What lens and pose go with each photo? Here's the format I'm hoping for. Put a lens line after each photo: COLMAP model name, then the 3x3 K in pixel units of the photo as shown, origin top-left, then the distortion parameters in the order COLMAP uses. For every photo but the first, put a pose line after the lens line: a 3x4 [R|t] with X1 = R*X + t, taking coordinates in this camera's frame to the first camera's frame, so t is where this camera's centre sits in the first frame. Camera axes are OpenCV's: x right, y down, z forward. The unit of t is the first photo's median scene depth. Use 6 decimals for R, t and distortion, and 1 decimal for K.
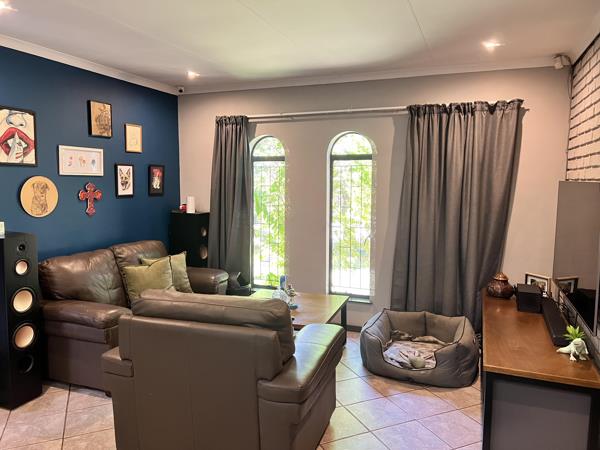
lens RADIAL K [[448.5, 0, 300.3], [0, 448.5, 232.2], [0, 0, 1]] dist [0.069128, -0.075563]
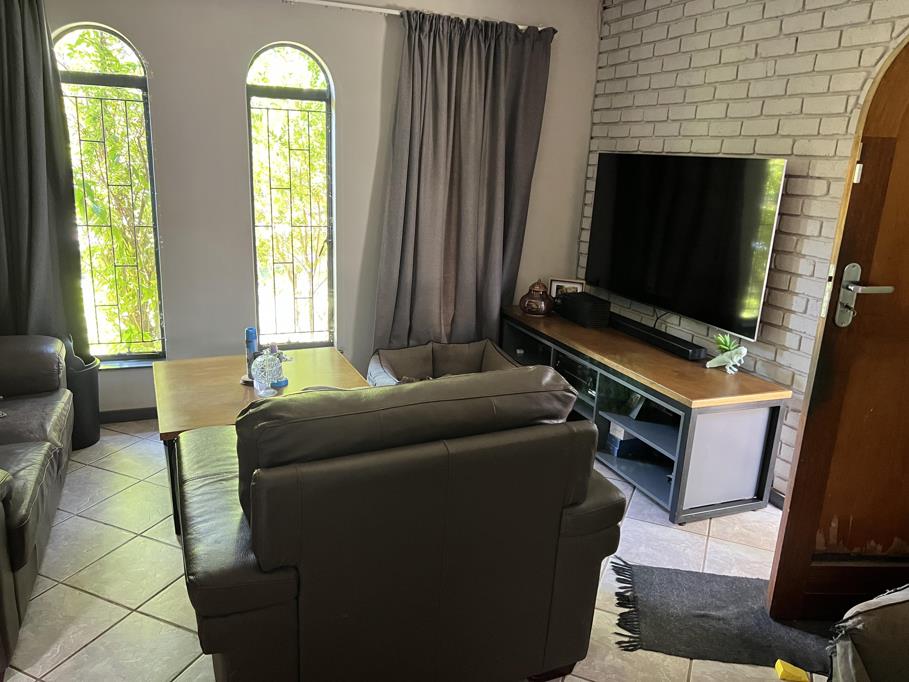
lens RADIAL K [[679.5, 0, 455.0], [0, 679.5, 351.9], [0, 0, 1]] dist [0.069128, -0.075563]
pose [[0.732382, -0.166555, 0.660209, -0.335520], [0.041694, 0.978771, 0.200669, -0.021026], [-0.679616, -0.119439, 0.723779, 0.234448]]
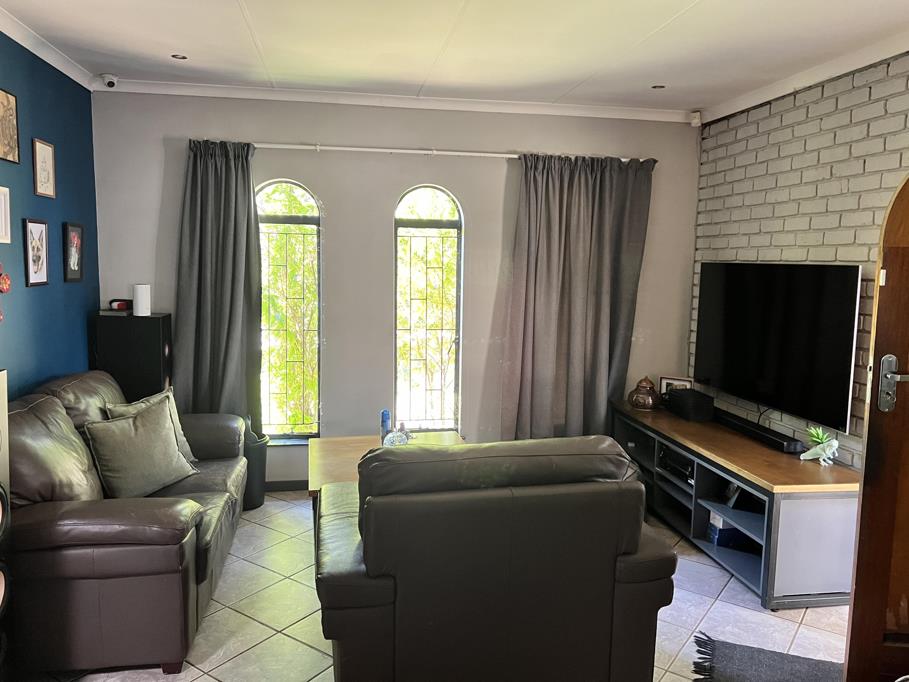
lens RADIAL K [[679.5, 0, 455.0], [0, 679.5, 351.9], [0, 0, 1]] dist [0.069128, -0.075563]
pose [[0.860948, -0.059431, 0.505209, -0.370218], [0.047797, 0.998209, 0.035974, -0.012075], [-0.506442, -0.006825, 0.862247, 0.114126]]
